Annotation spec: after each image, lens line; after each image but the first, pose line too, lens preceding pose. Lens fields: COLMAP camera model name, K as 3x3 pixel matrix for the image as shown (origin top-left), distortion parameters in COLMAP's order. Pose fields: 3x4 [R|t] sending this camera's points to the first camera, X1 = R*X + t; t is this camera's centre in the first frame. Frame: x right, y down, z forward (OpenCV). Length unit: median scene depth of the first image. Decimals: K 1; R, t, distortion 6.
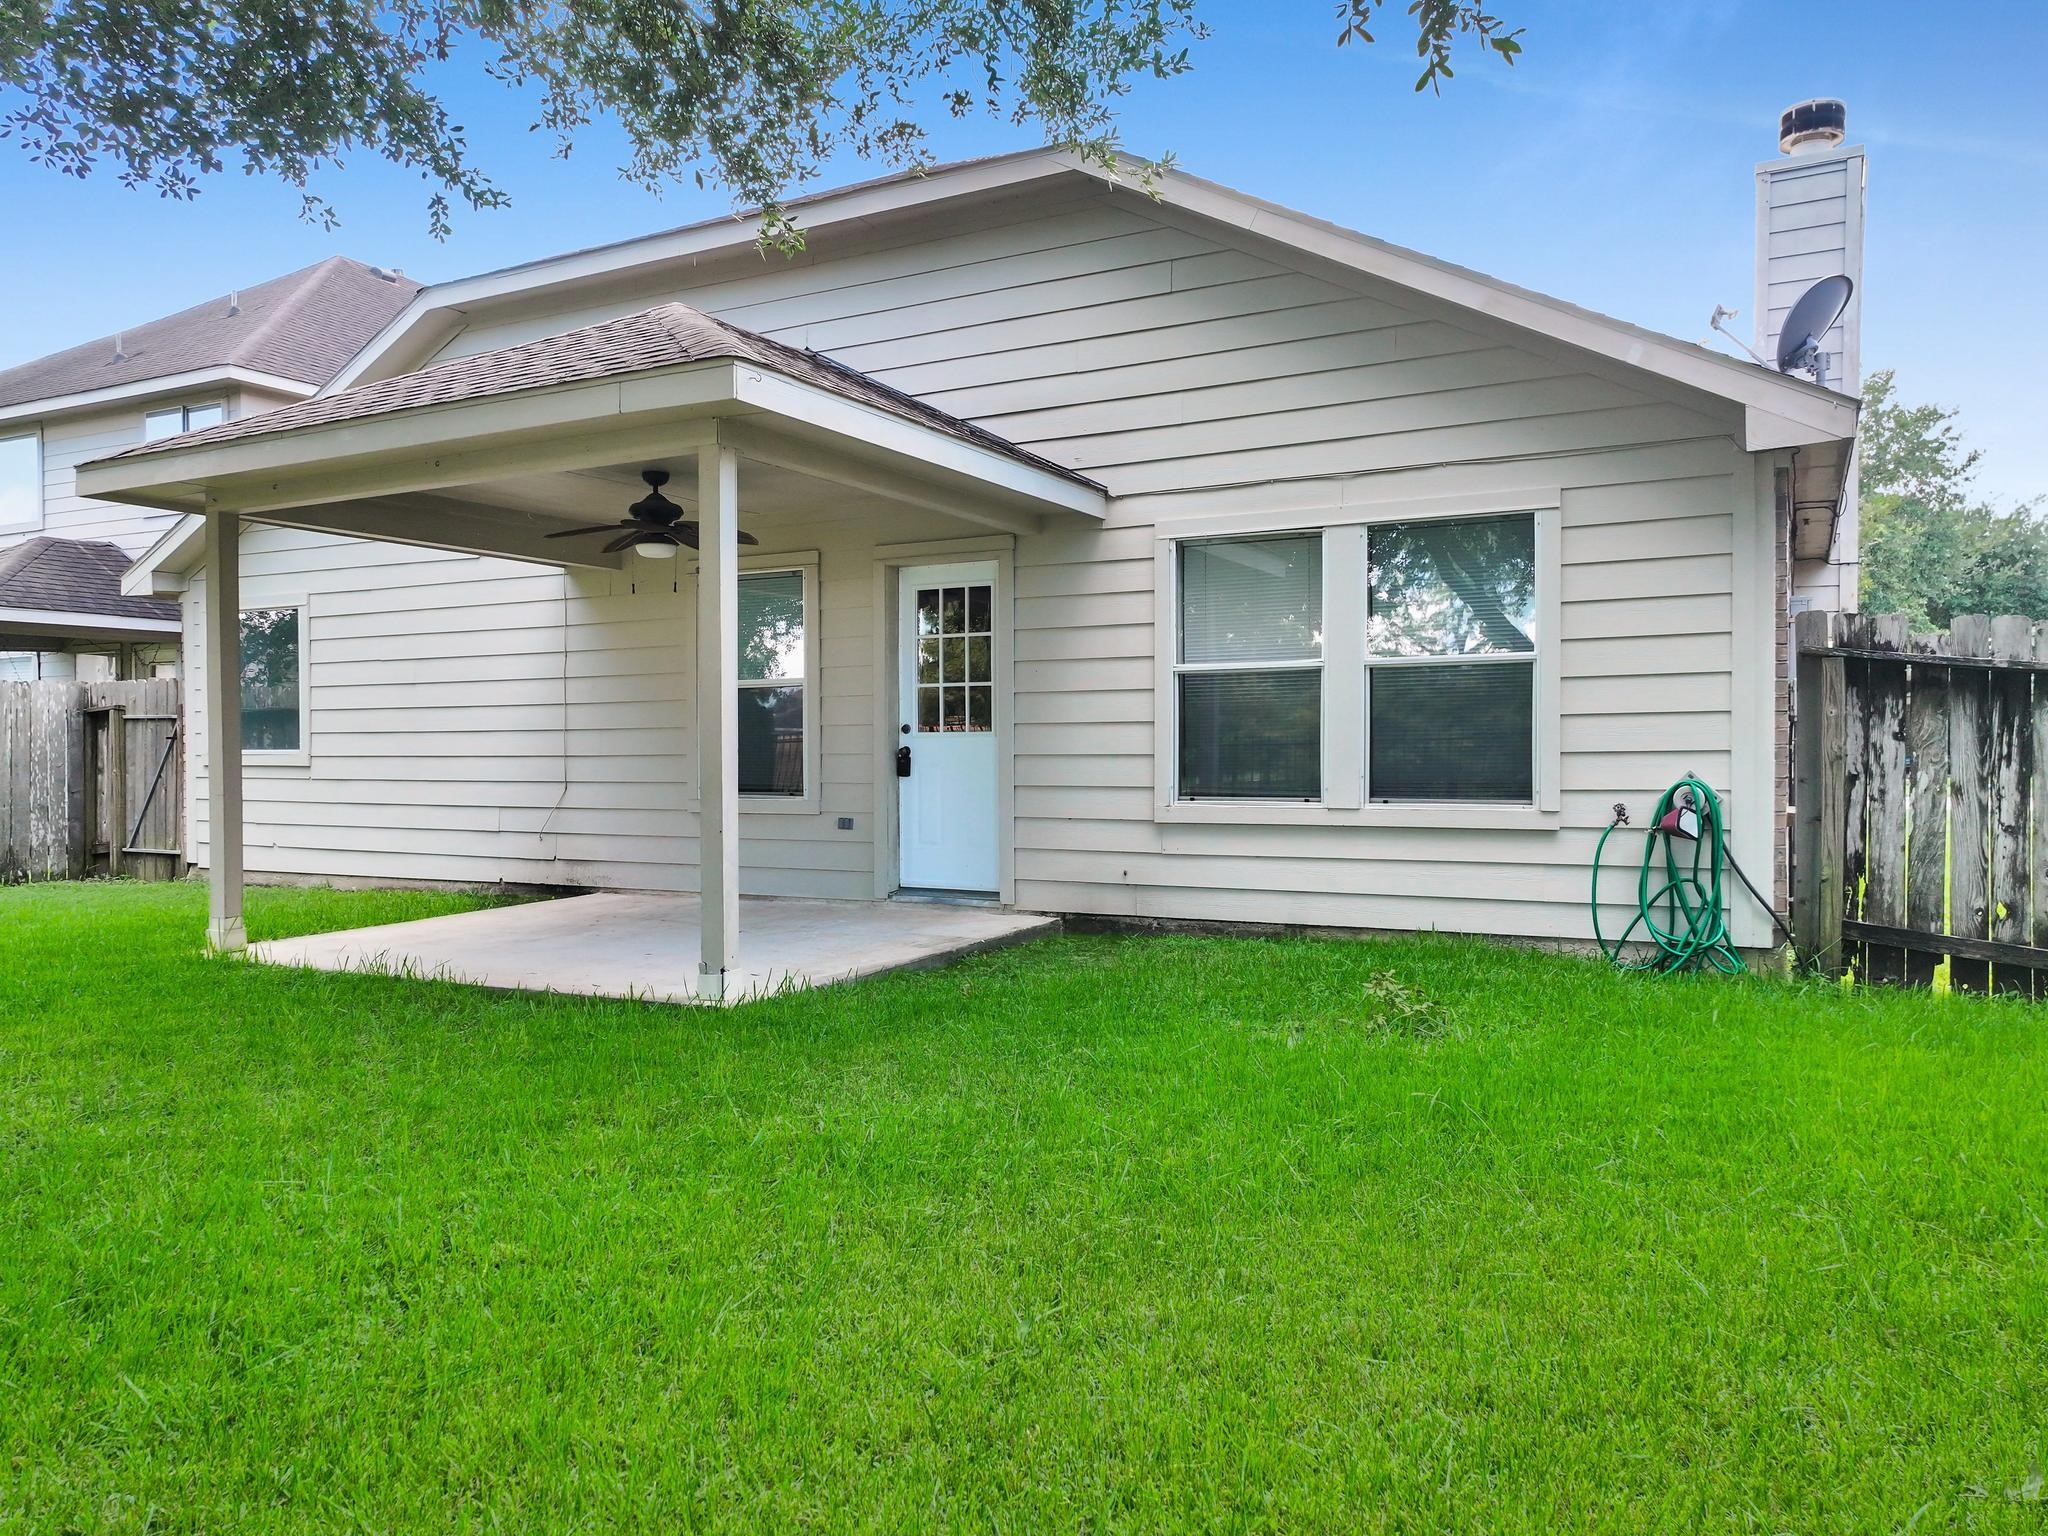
lens RADIAL K [[1441.2, 0, 1024.8], [0, 1441.2, 764.2], [0, 0, 1]] dist [0.013109, 0.001213]
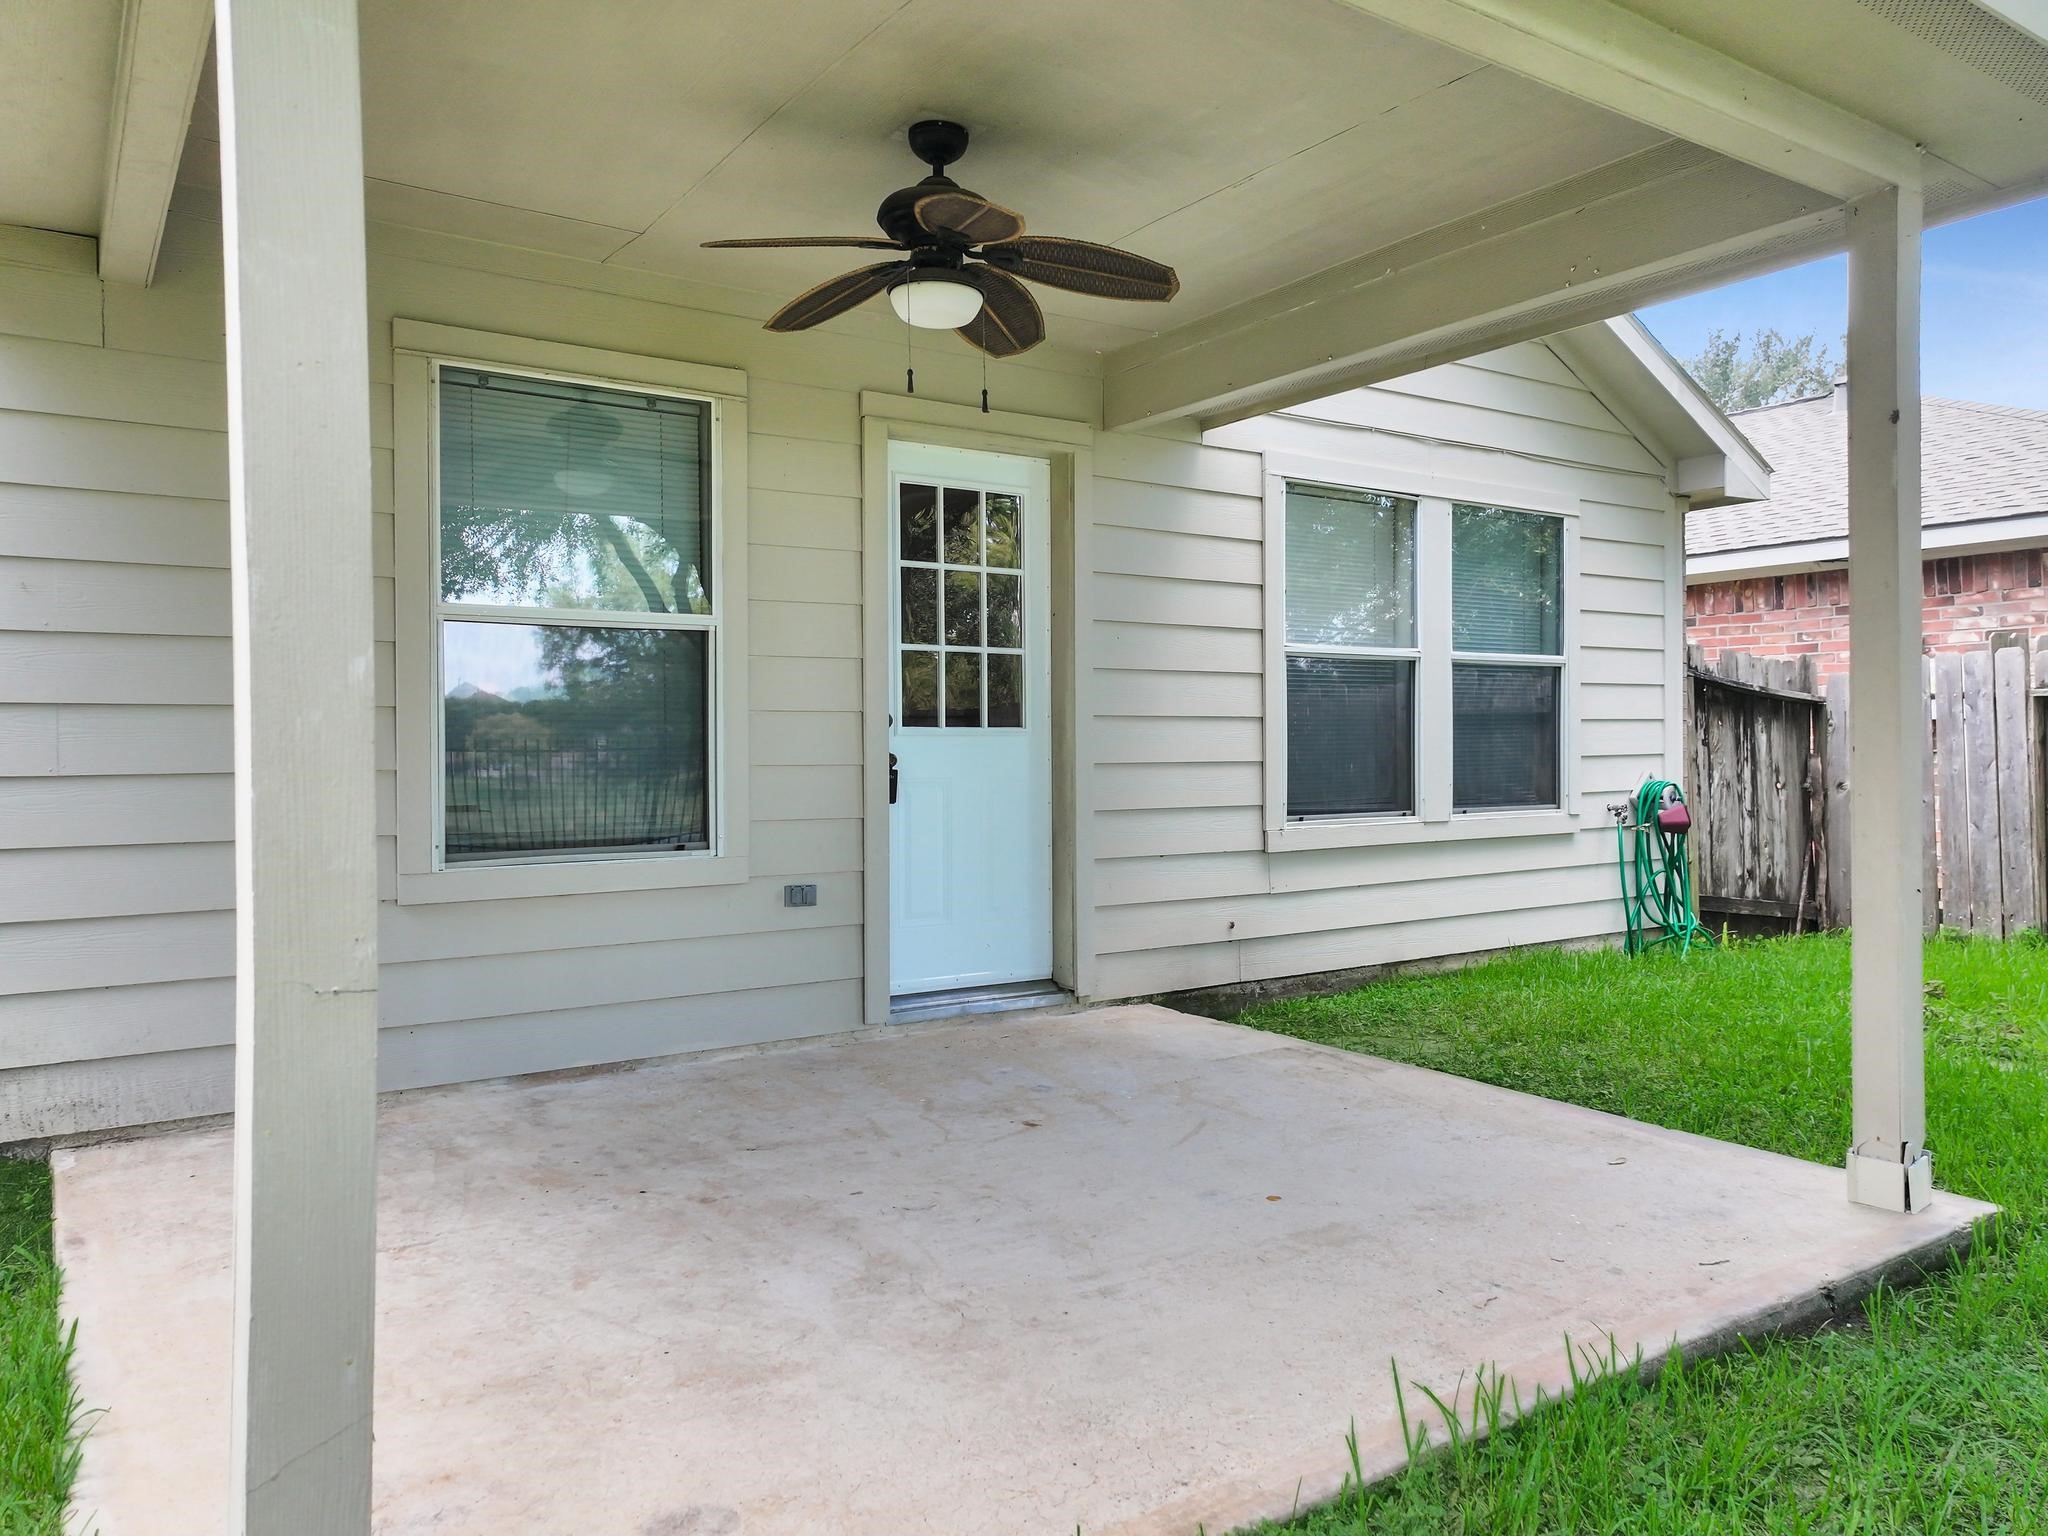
lens RADIAL K [[1441.2, 0, 1014.5], [0, 1441.2, 764.5], [0, 0, 1]] dist [0.013109, 0.001213]
pose [[0.470397, -0.006597, 0.882430, -0.671649], [0.014603, 0.999893, -0.000310, -0.007312], [-0.882334, 0.013032, 0.470443, 0.814745]]
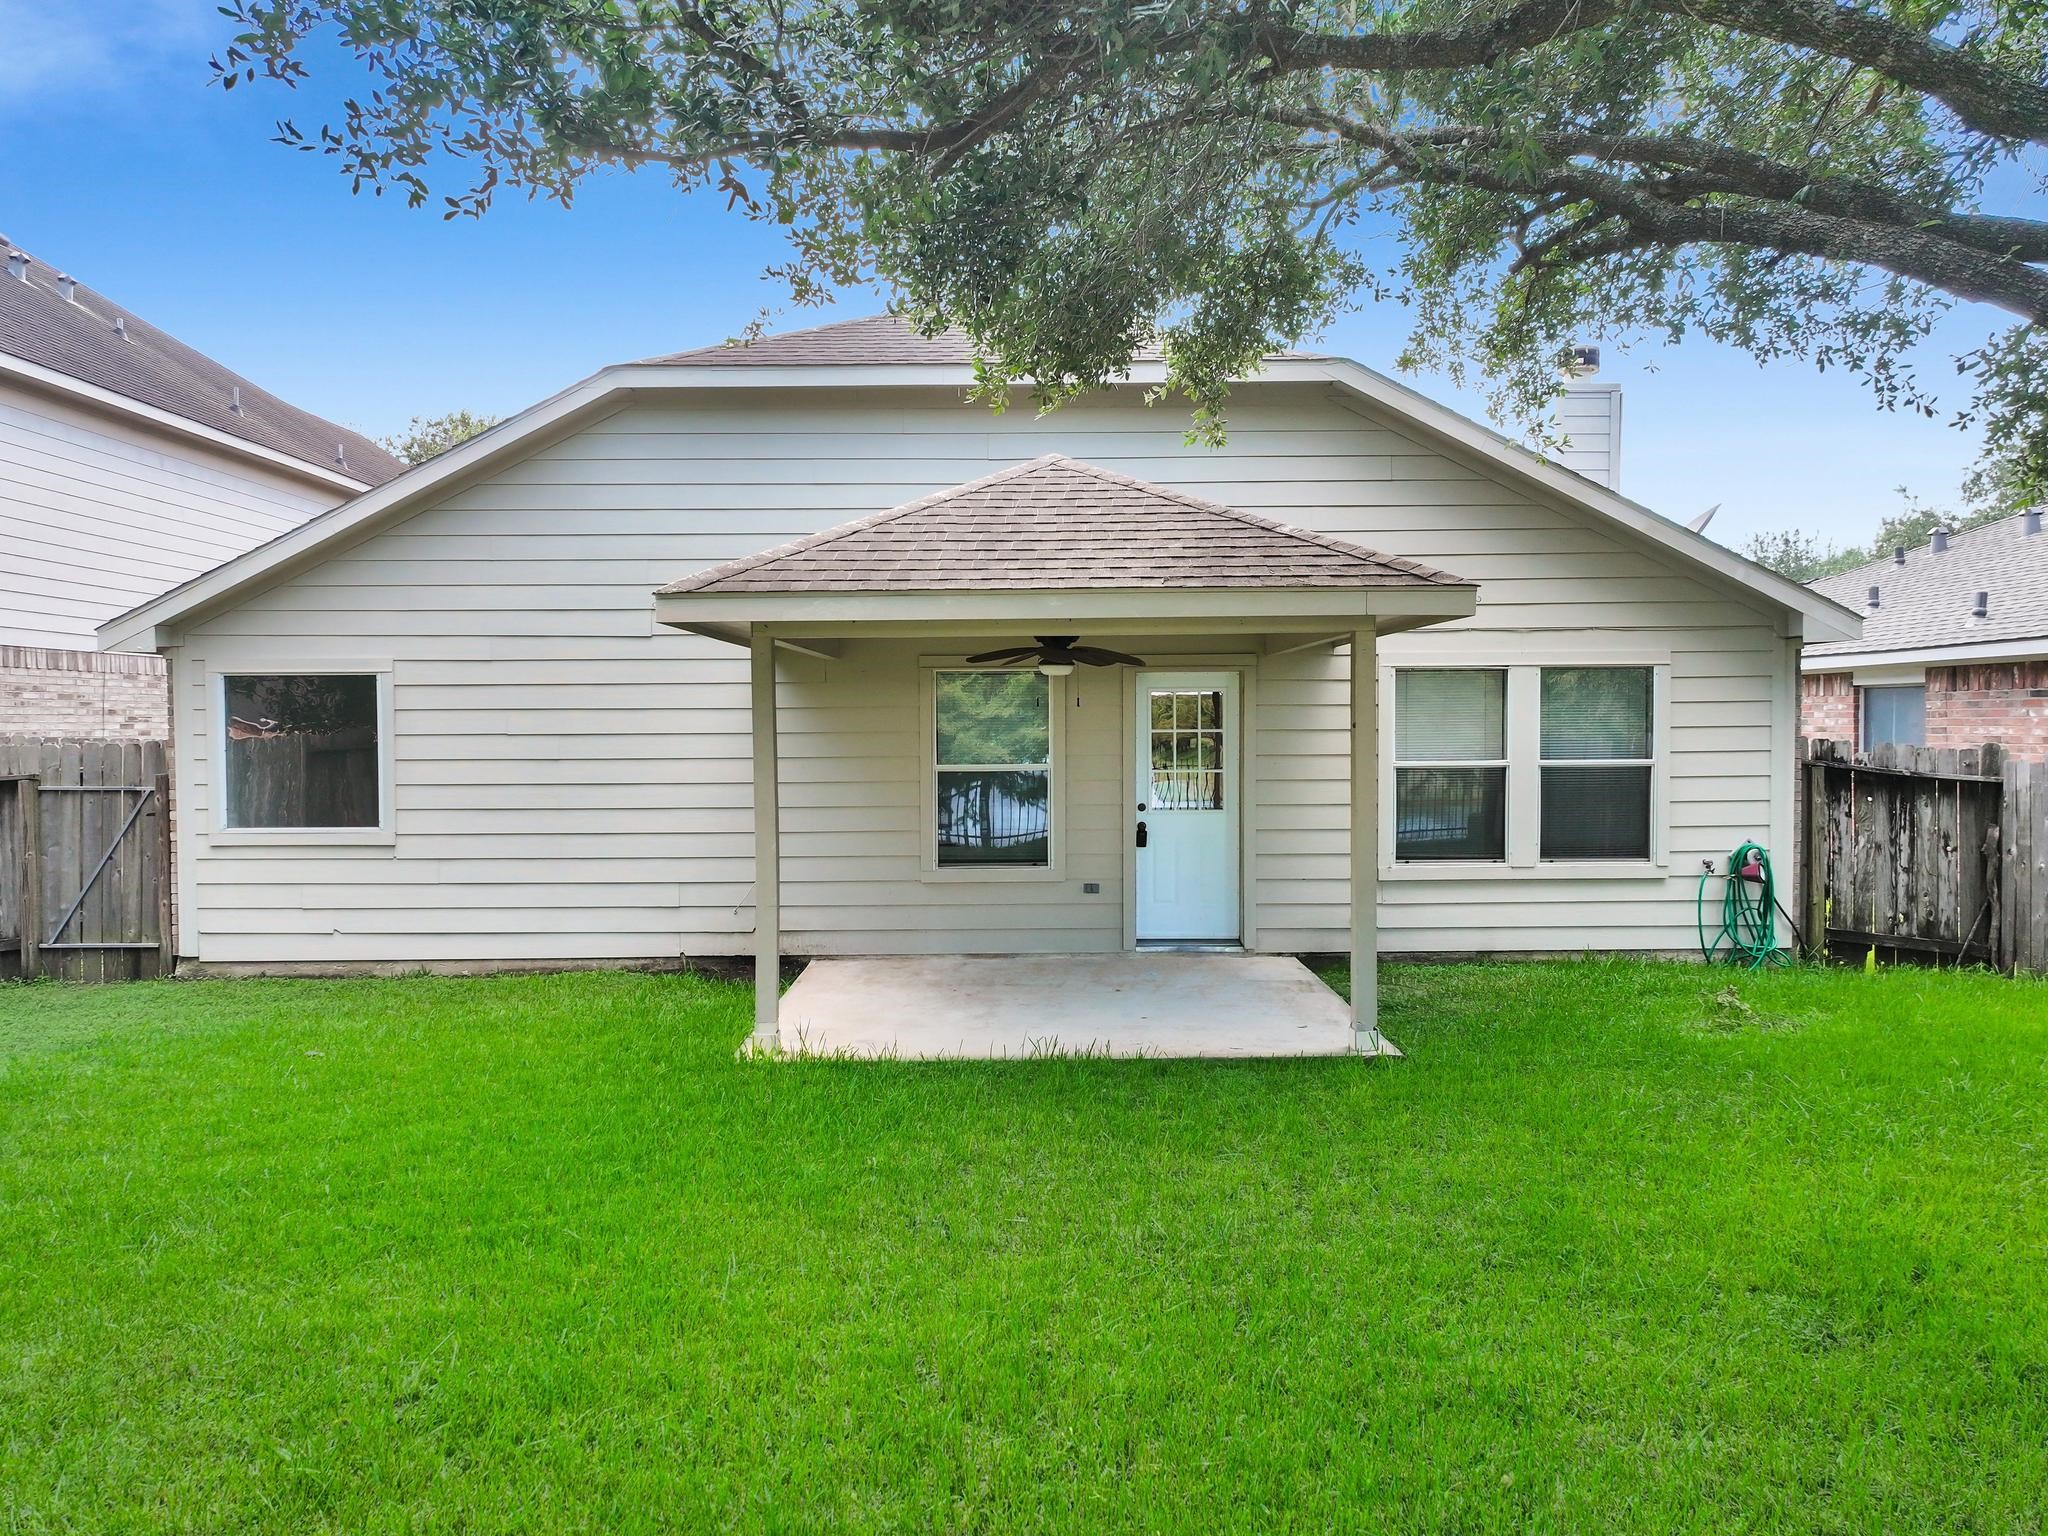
lens RADIAL K [[1441.2, 0, 1030.0], [0, 1441.2, 765.0], [0, 0, 1]] dist [0.013109, 0.001213]
pose [[0.883272, -0.015050, 0.468620, -0.864377], [0.007202, 0.999802, 0.018534, -0.098272], [-0.468806, -0.012995, 0.883206, -0.018084]]
